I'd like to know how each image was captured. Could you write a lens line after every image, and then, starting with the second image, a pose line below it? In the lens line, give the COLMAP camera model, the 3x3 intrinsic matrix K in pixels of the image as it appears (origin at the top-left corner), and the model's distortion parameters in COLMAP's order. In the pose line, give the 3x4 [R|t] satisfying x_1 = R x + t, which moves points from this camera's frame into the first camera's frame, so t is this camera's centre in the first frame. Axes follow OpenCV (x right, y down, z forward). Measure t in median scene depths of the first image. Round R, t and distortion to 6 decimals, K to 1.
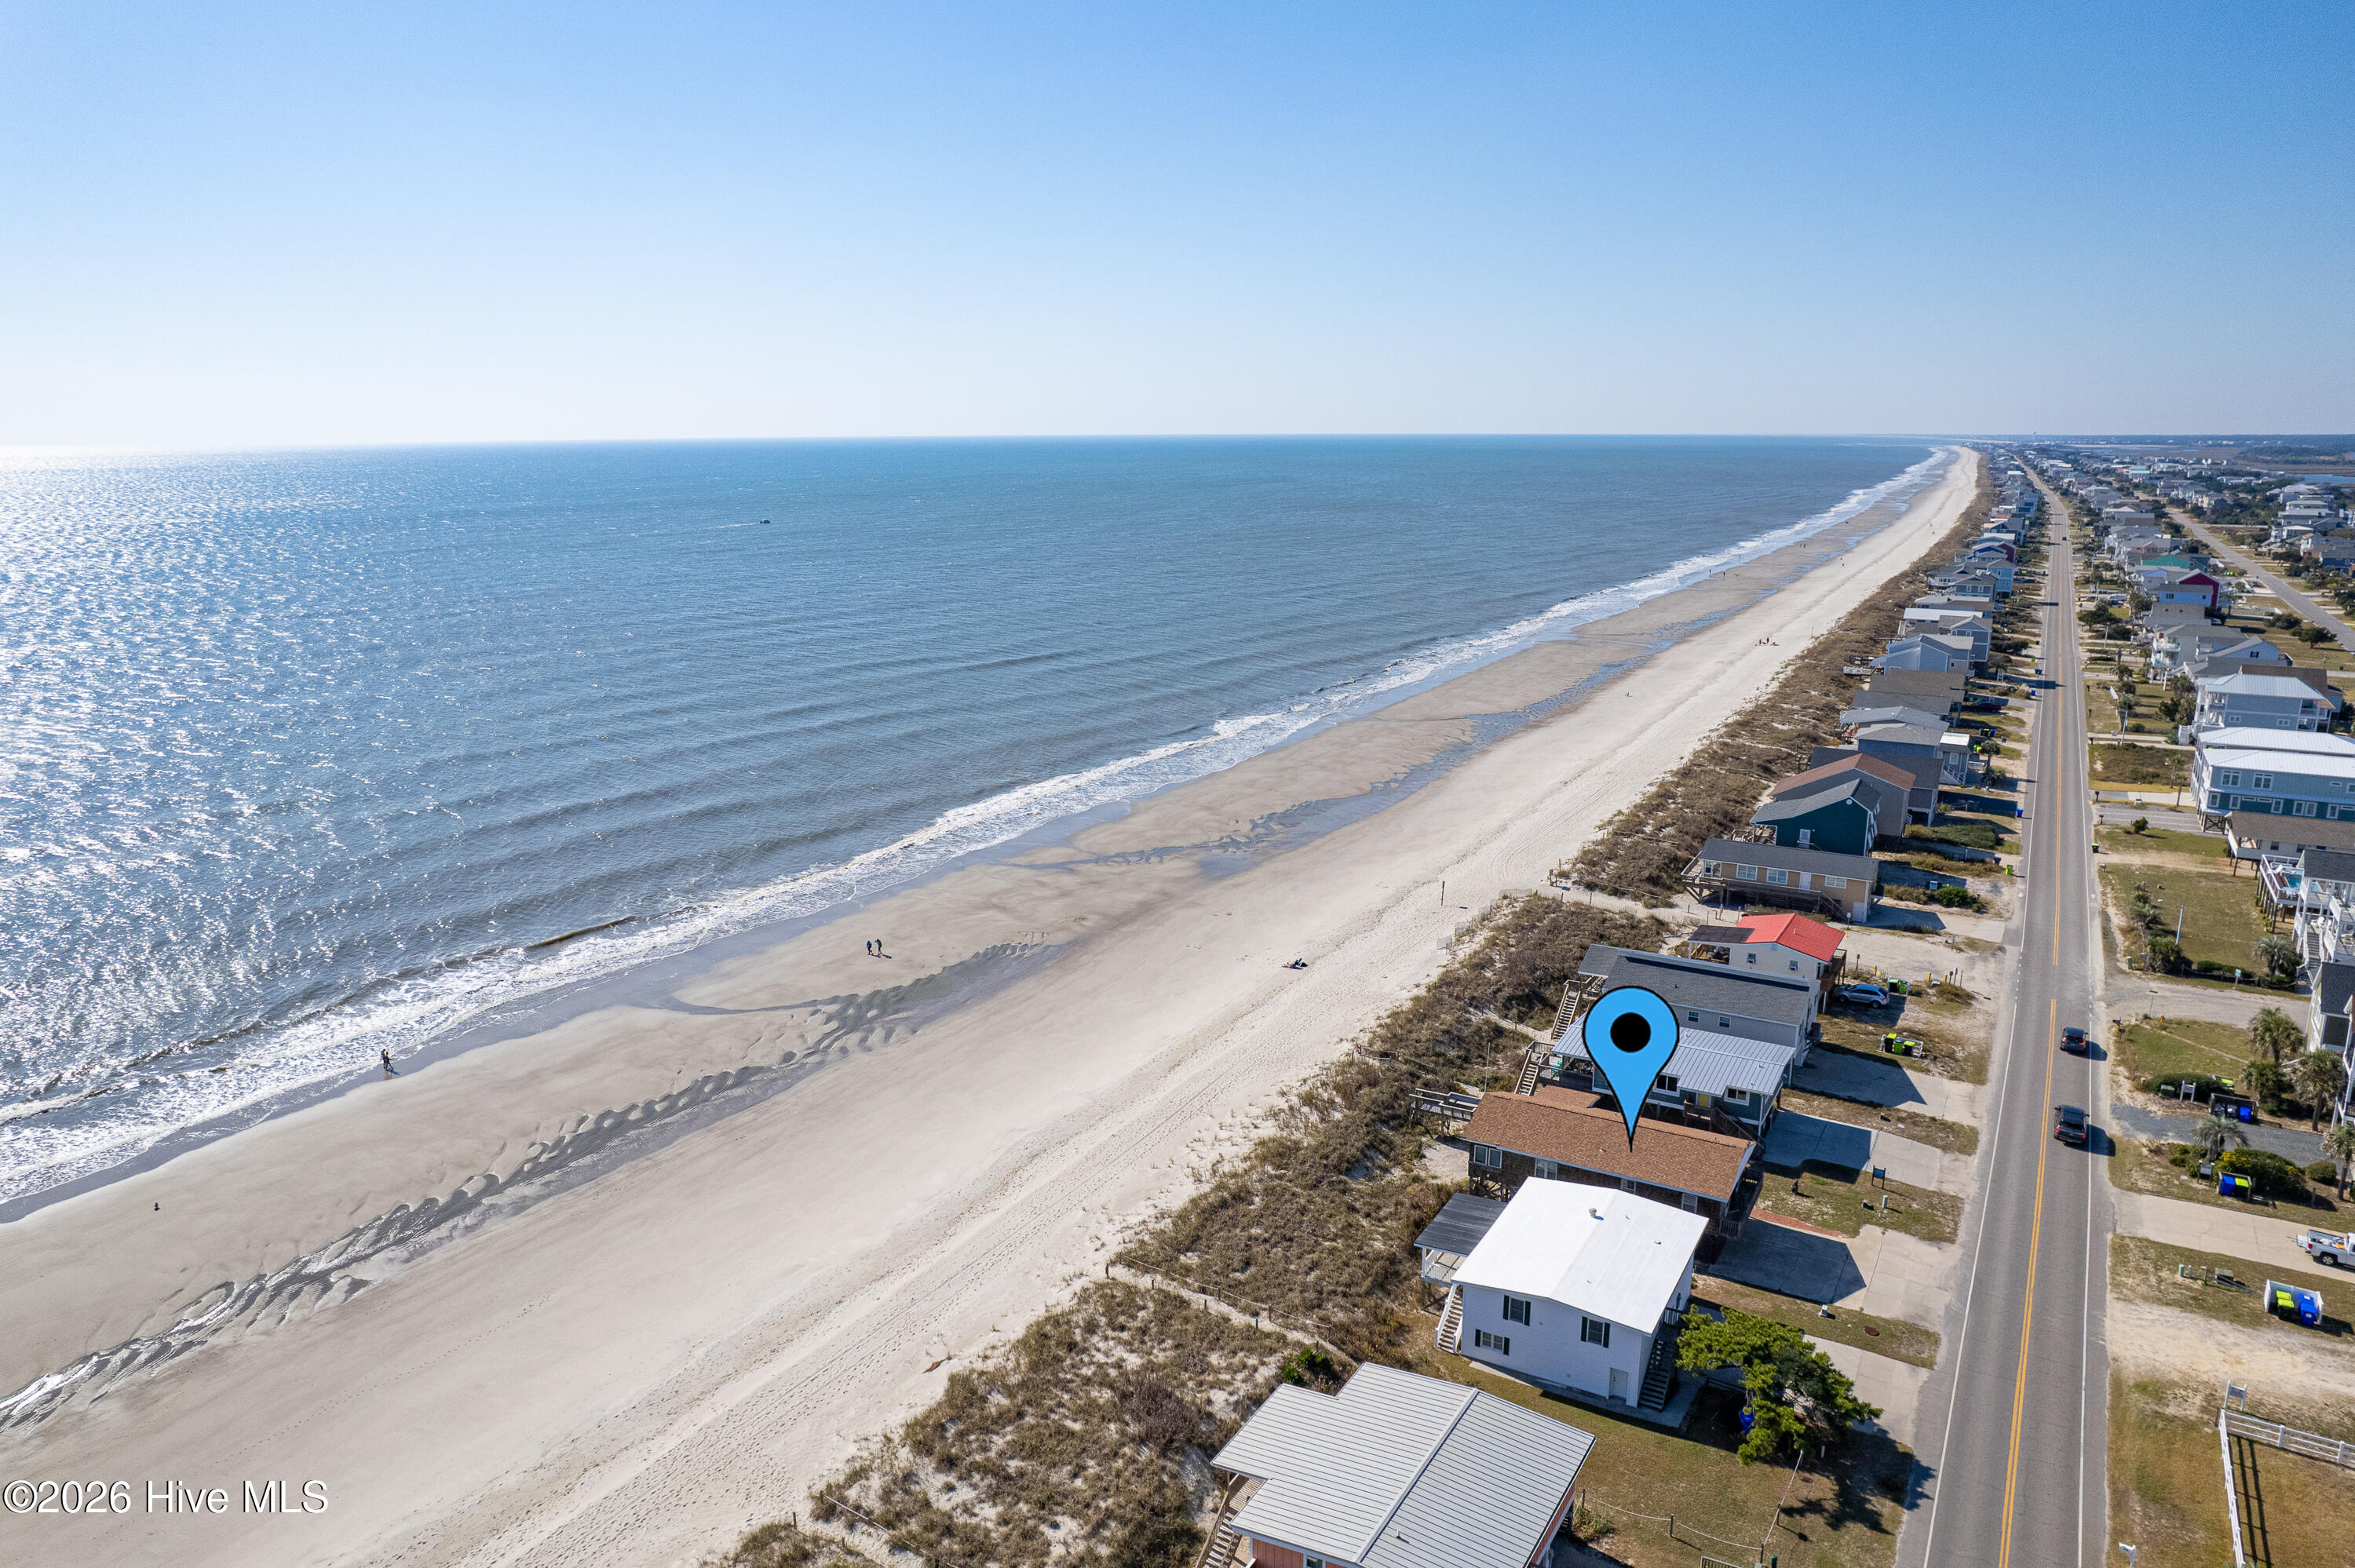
lens RADIAL K [[1537.2, 0, 1195.5], [0, 1537.2, 780.0], [0, 0, 1]] dist [-0.079339, 0.072829]
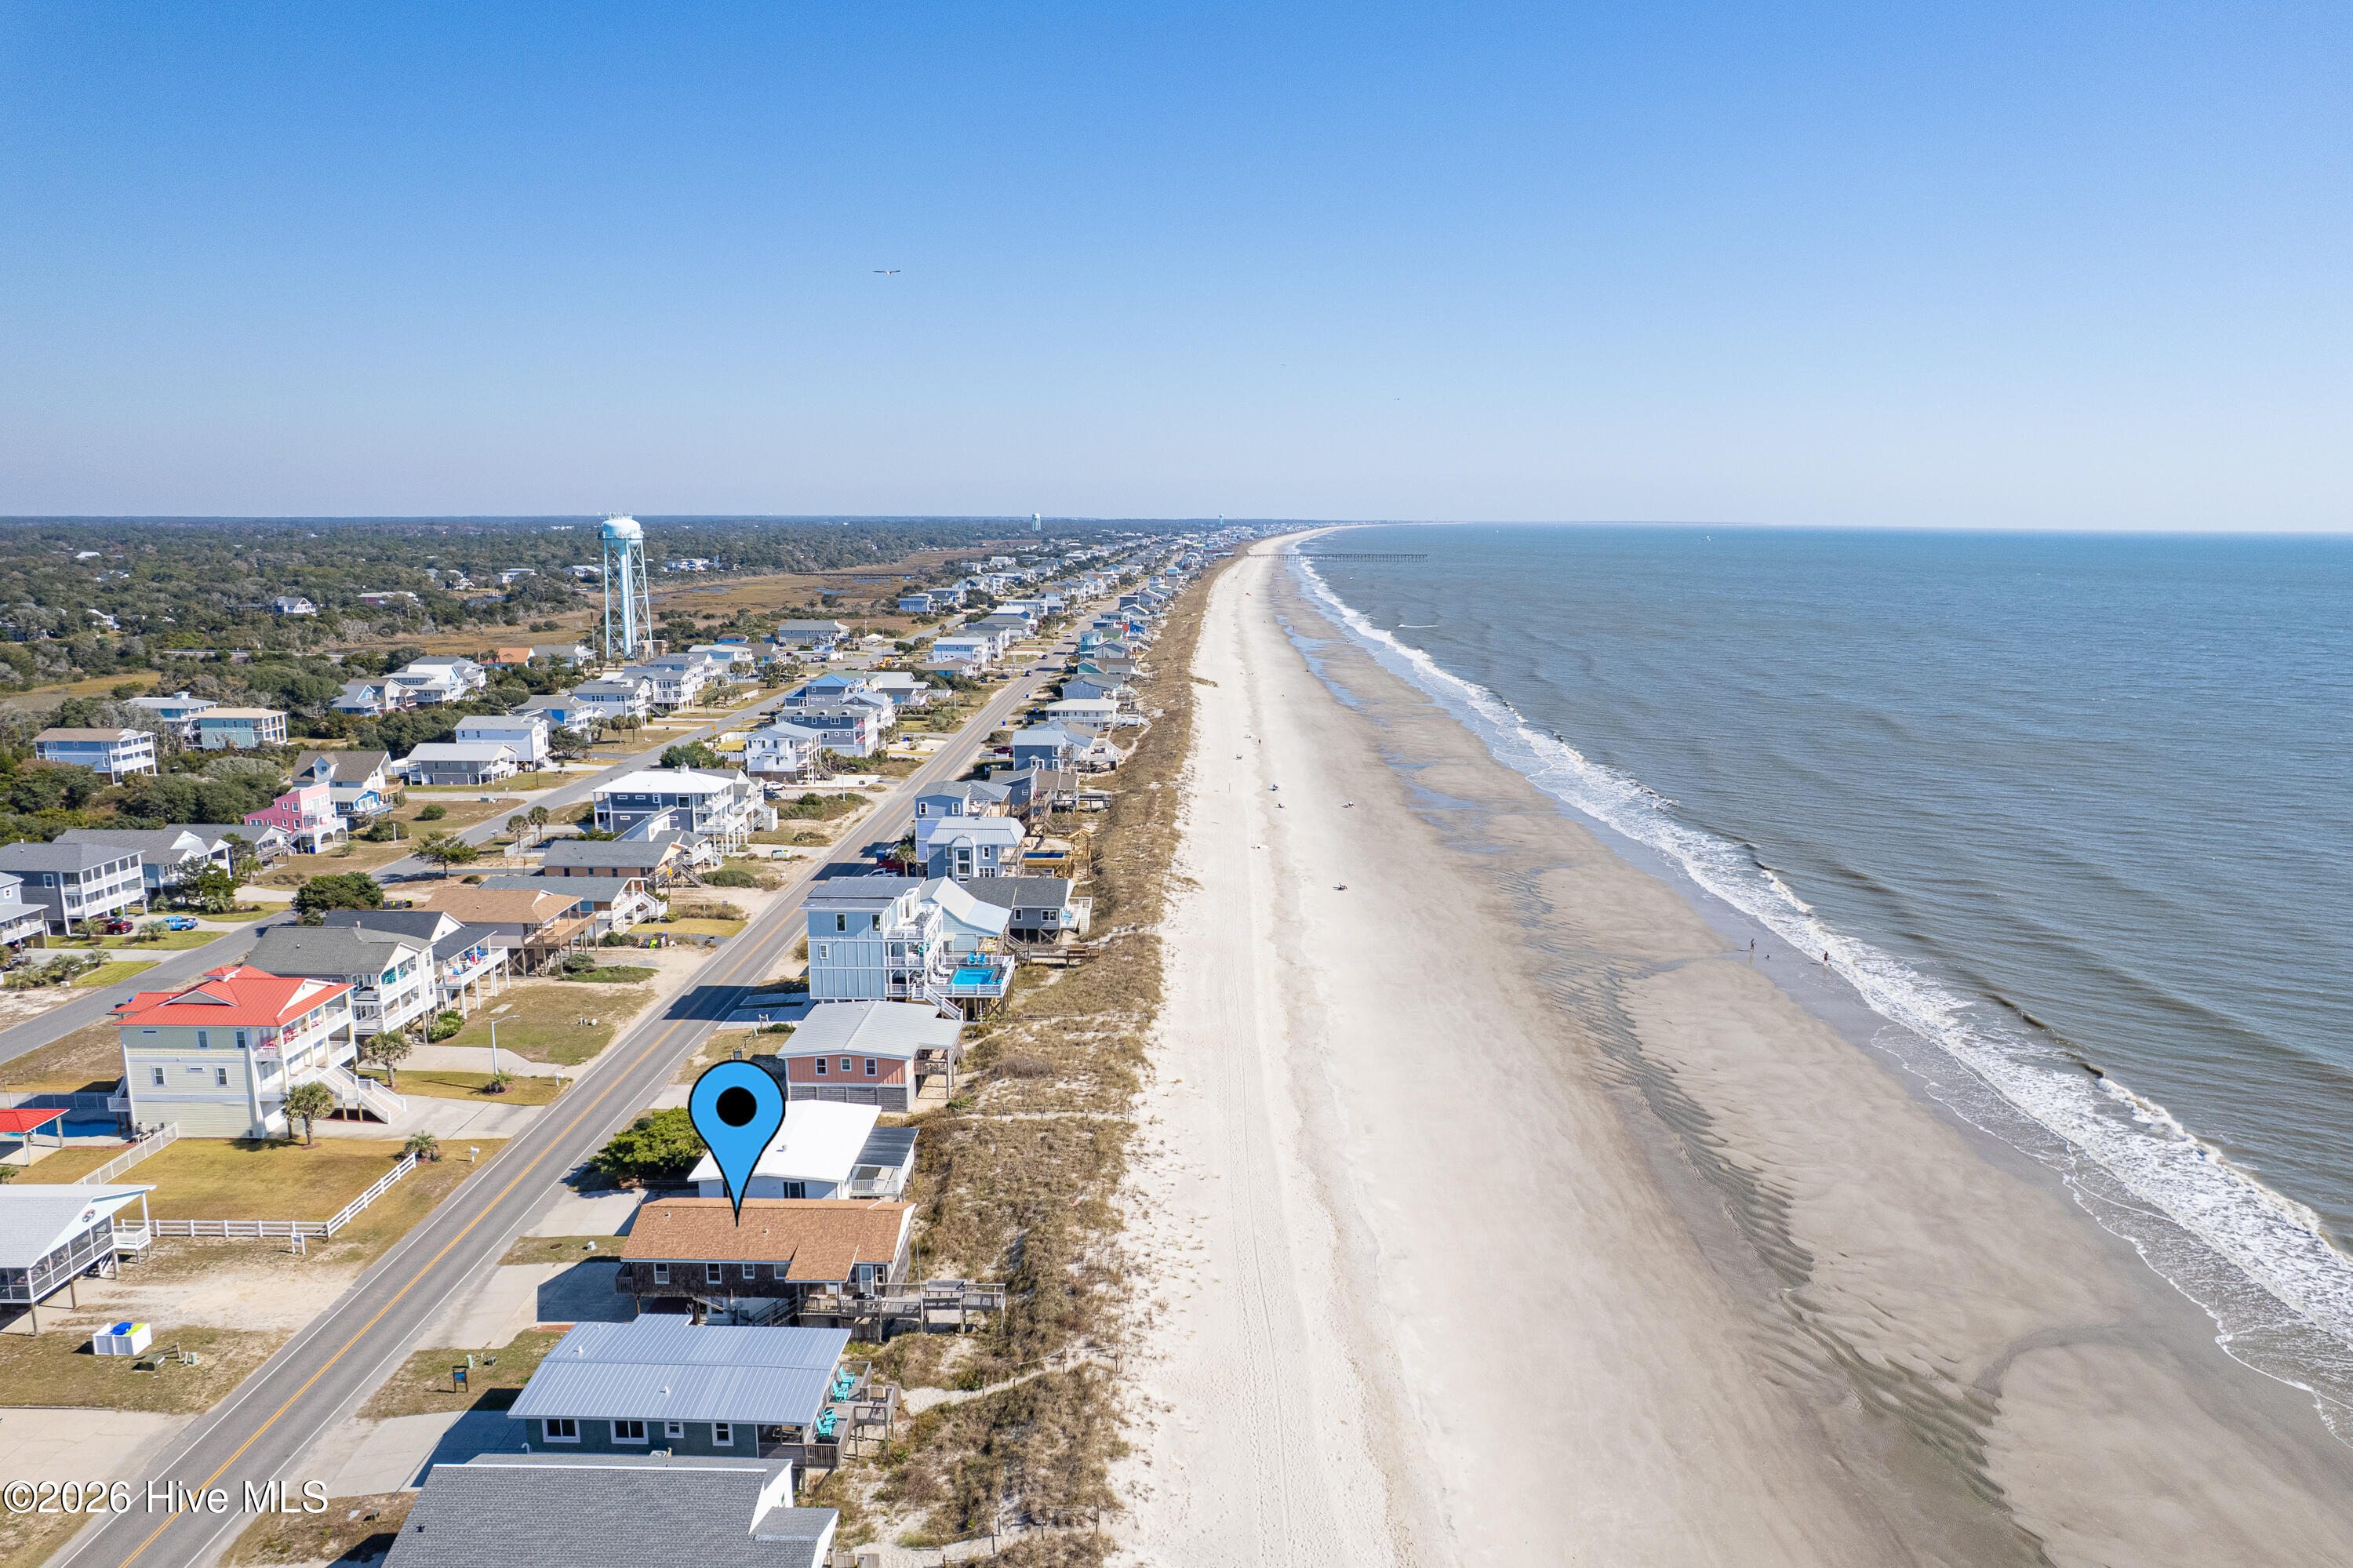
lens RADIAL K [[1536.1, 0, 1194.5], [0, 1536.1, 780.0], [0, 0, 1]] dist [-0.079339, 0.072829]
pose [[-0.863132, 0.084808, -0.497805, 0.450063], [-0.116174, 0.926006, 0.359188, -0.378594], [0.491433, 0.367859, -0.789414, 1.619983]]
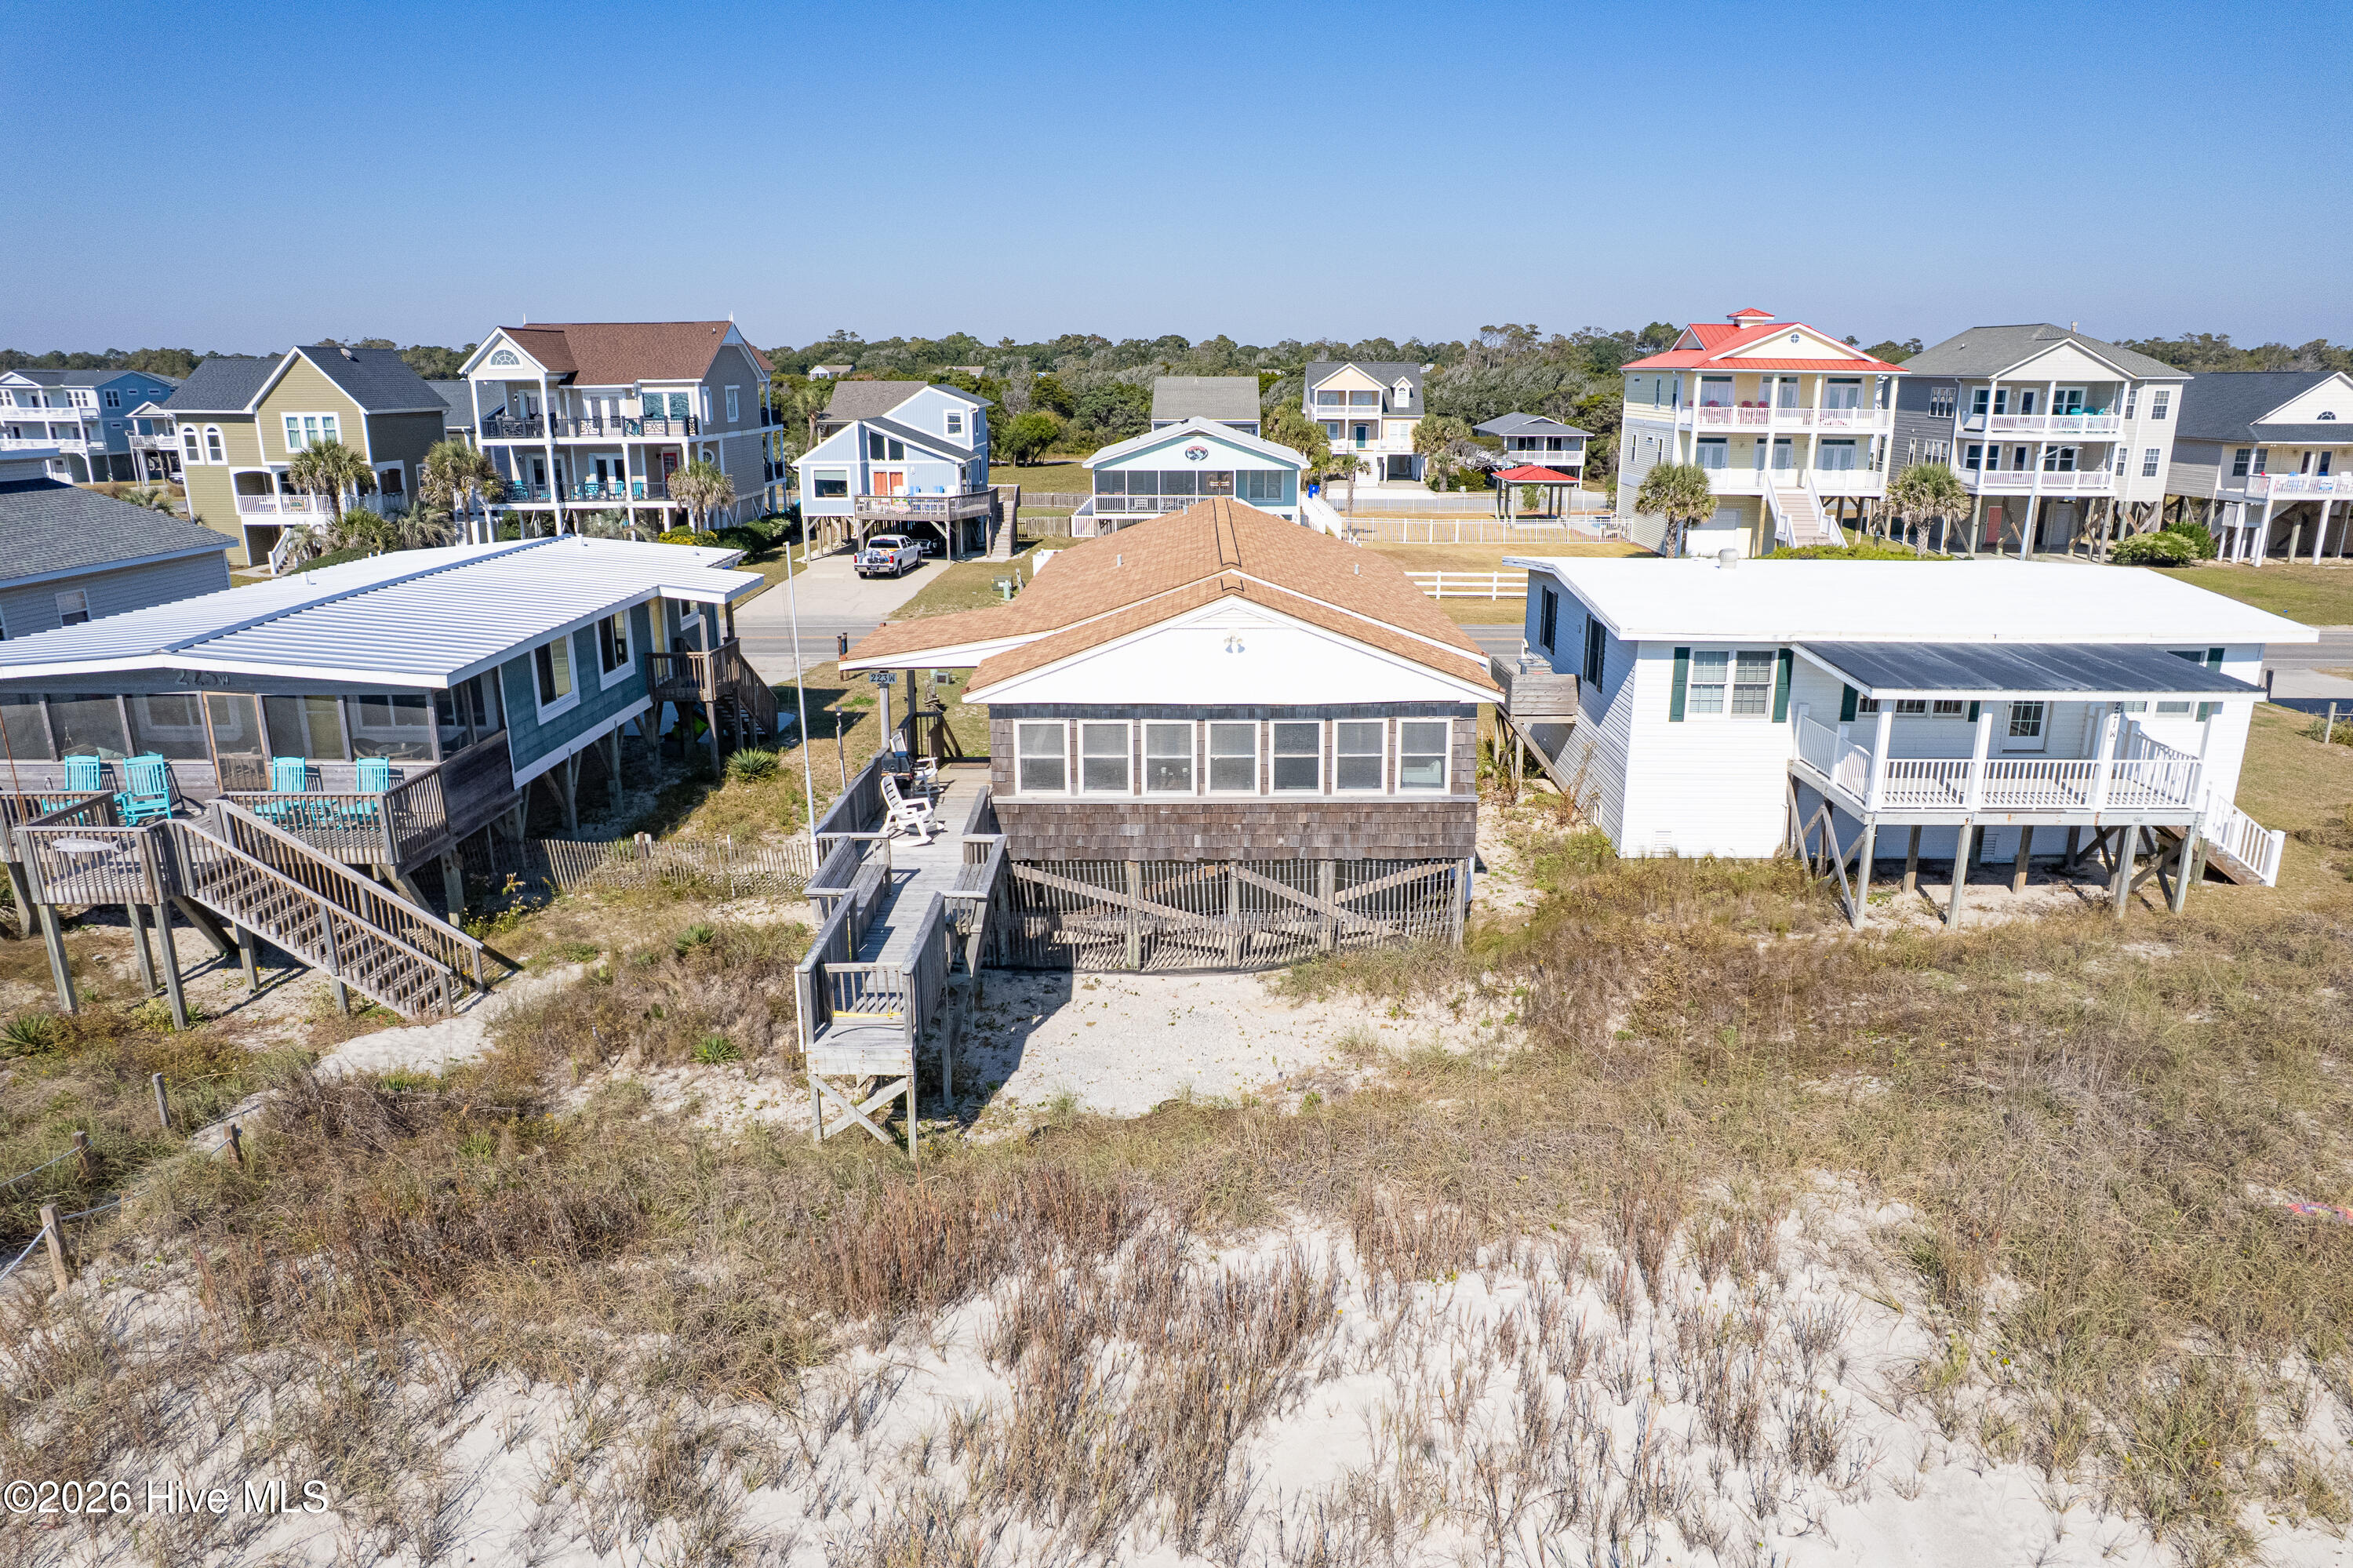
lens RADIAL K [[1502.5, 0, 1192.7], [0, 1502.5, 786.1], [0, 0, 1]] dist [-0.074099, 0.066556]
pose [[-0.499626, -0.230274, 0.835073, 0.003830], [0.194091, 0.909750, 0.366991, 0.138953], [-0.844217, 0.345439, -0.409841, 1.025441]]
